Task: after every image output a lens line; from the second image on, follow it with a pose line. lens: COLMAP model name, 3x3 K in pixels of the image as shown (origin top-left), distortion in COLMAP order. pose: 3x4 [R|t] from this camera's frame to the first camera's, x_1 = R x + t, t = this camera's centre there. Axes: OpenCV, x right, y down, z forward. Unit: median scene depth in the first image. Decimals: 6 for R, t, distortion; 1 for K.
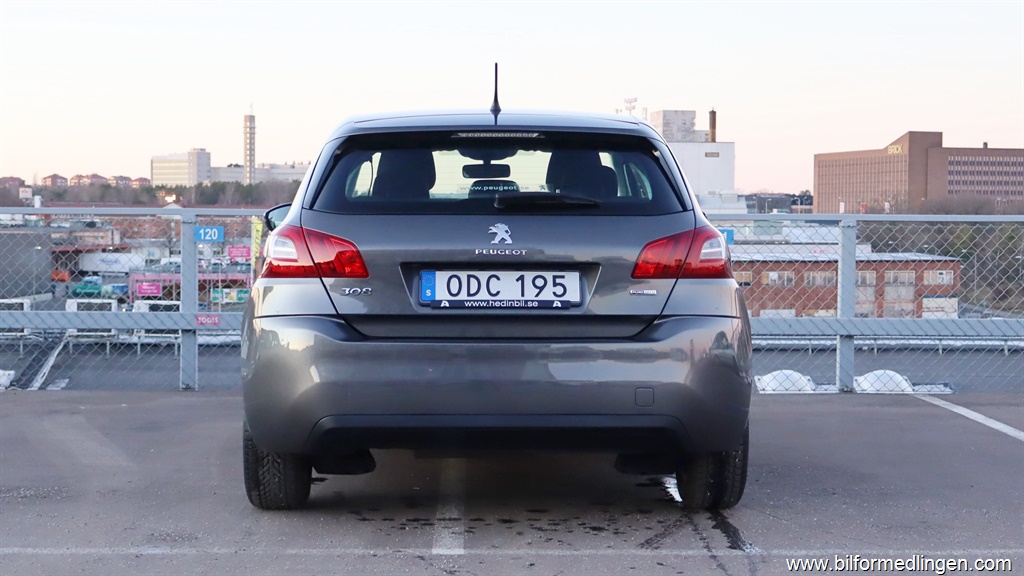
lens RADIAL K [[1821.1, 0, 539.5], [0, 1821.1, 287.1], [0, 0, 1]] dist [0.030386, 0.070858]
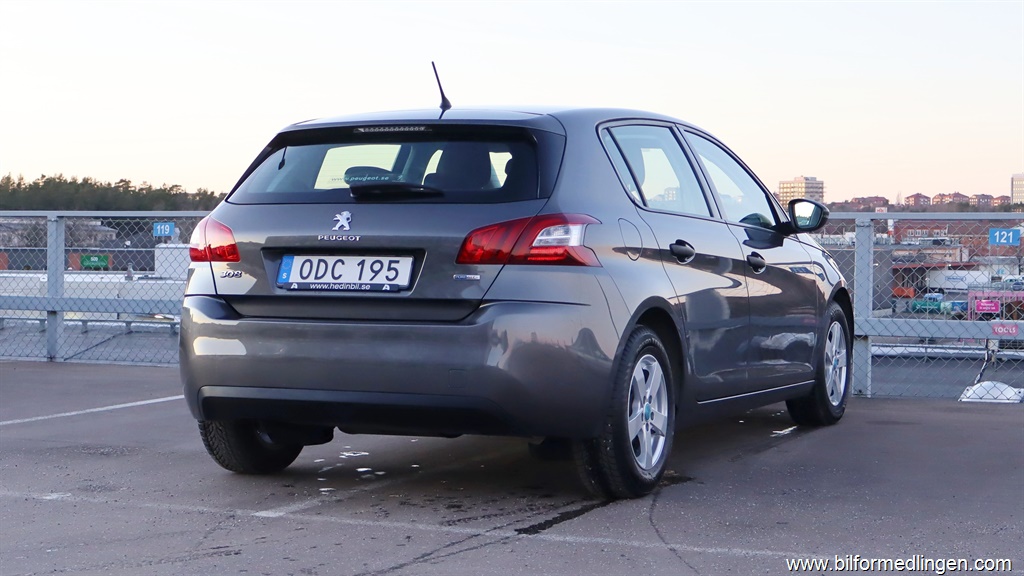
lens RADIAL K [[1805.3, 0, 566.7], [0, 1805.3, 289.9], [0, 0, 1]] dist [0.024987, 0.111875]
pose [[0.903063, 0.010194, -0.429386, 0.547984], [-0.013553, 0.999897, -0.004766, 0.014296], [0.429293, 0.010124, 0.903108, 0.101618]]
